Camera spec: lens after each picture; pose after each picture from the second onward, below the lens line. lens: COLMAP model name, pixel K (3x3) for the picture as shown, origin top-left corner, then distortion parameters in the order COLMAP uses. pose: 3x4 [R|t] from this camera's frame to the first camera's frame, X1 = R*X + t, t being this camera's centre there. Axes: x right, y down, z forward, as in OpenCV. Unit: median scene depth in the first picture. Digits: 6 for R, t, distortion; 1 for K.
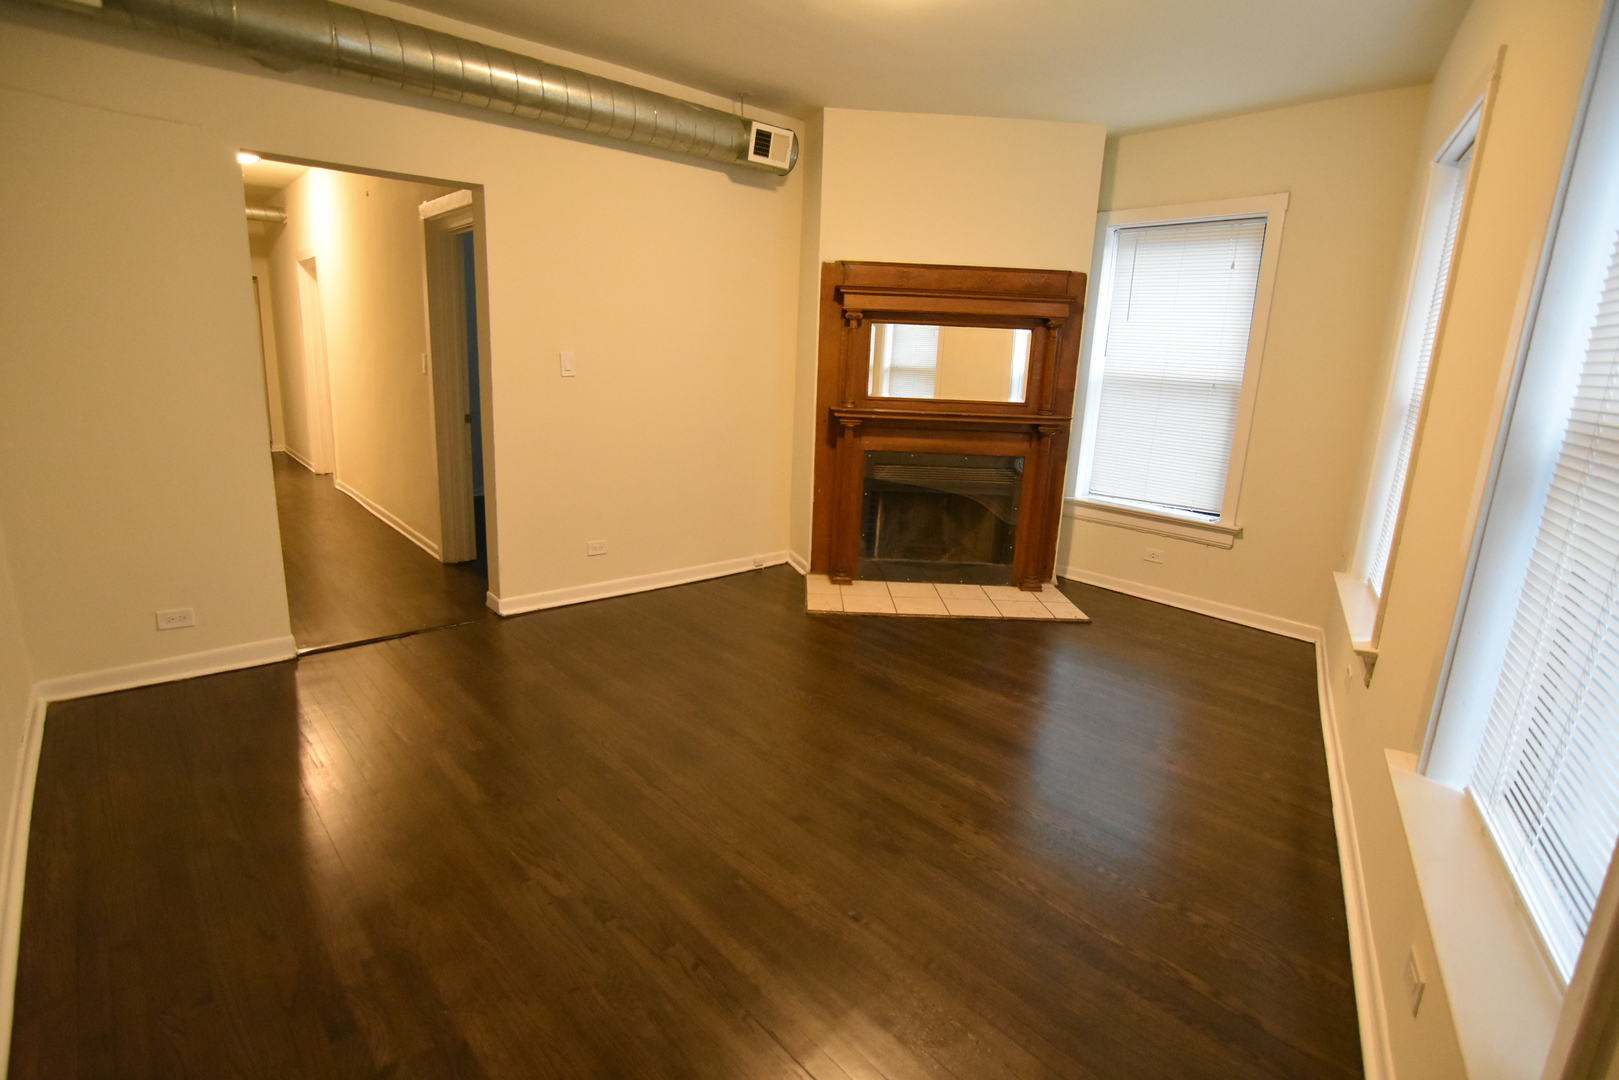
lens RADIAL K [[788.2, 0, 812.5], [0, 788.2, 542.5], [0, 0, 1]] dist [-0.024328, 0.007196]
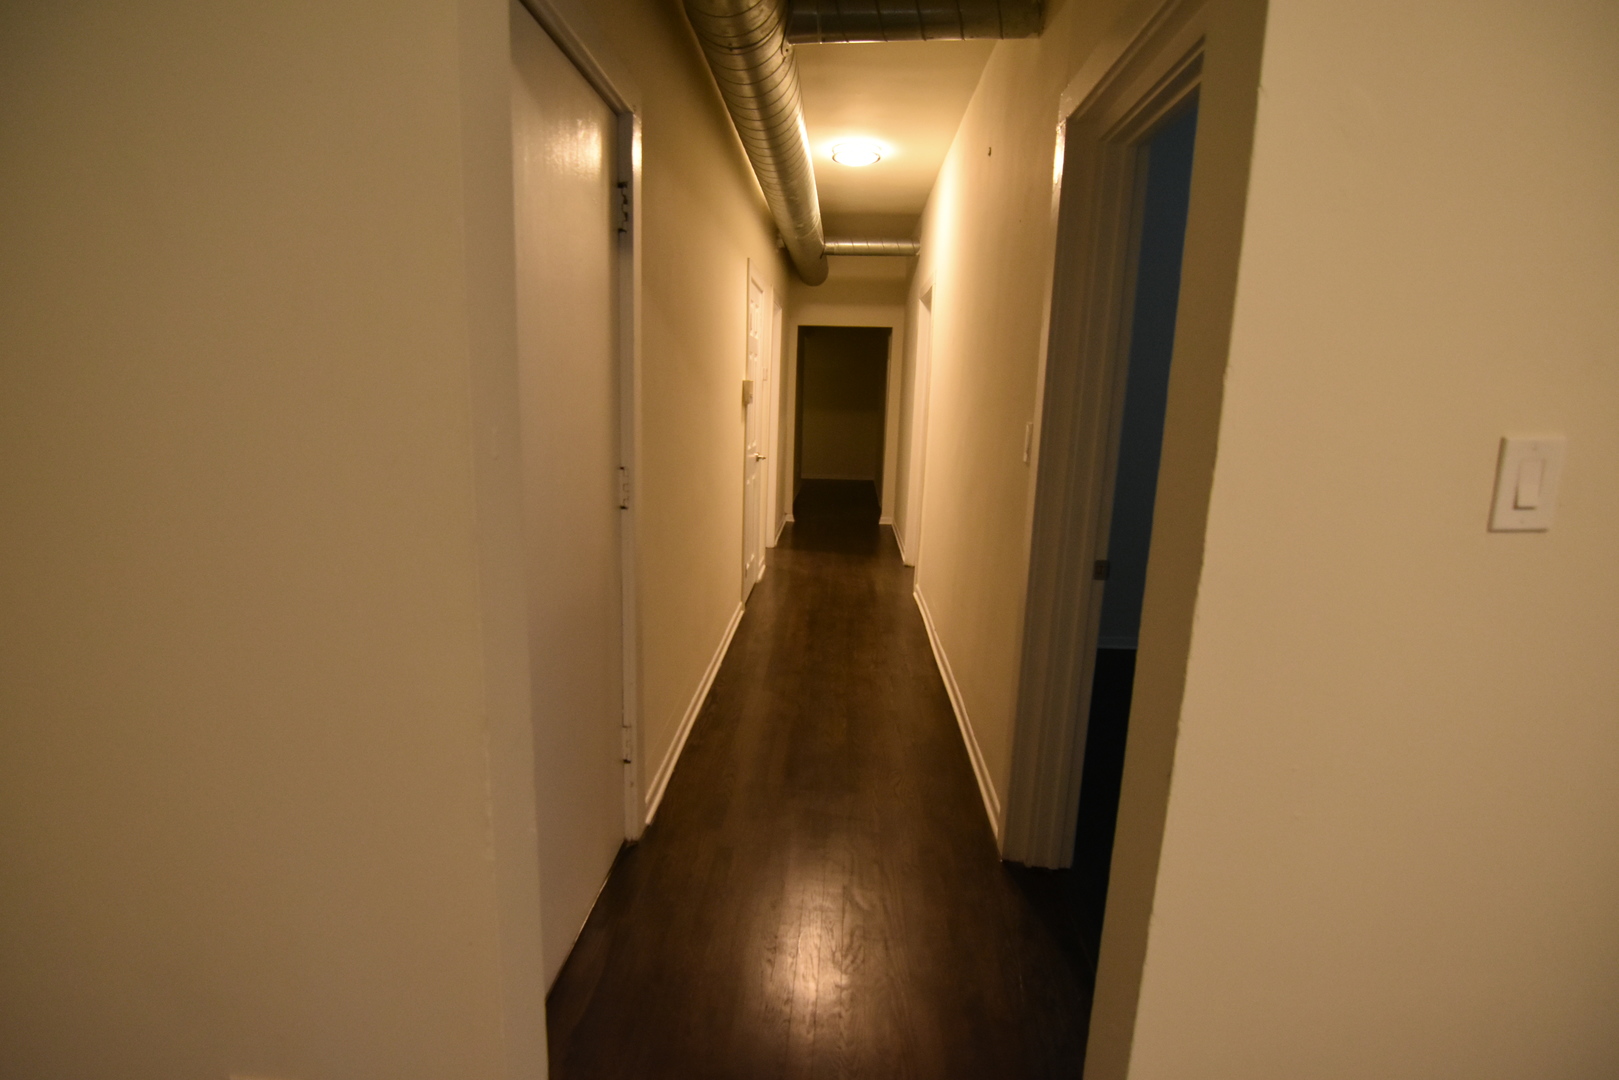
lens RADIAL K [[788.2, 0, 807.9], [0, 788.2, 542.5], [0, 0, 1]] dist [-0.024328, 0.007196]
pose [[0.717156, 0.109916, -0.688190, -0.249589], [-0.156420, 0.987677, -0.005255, -0.140402], [0.679132, 0.111415, 0.725511, 0.553925]]
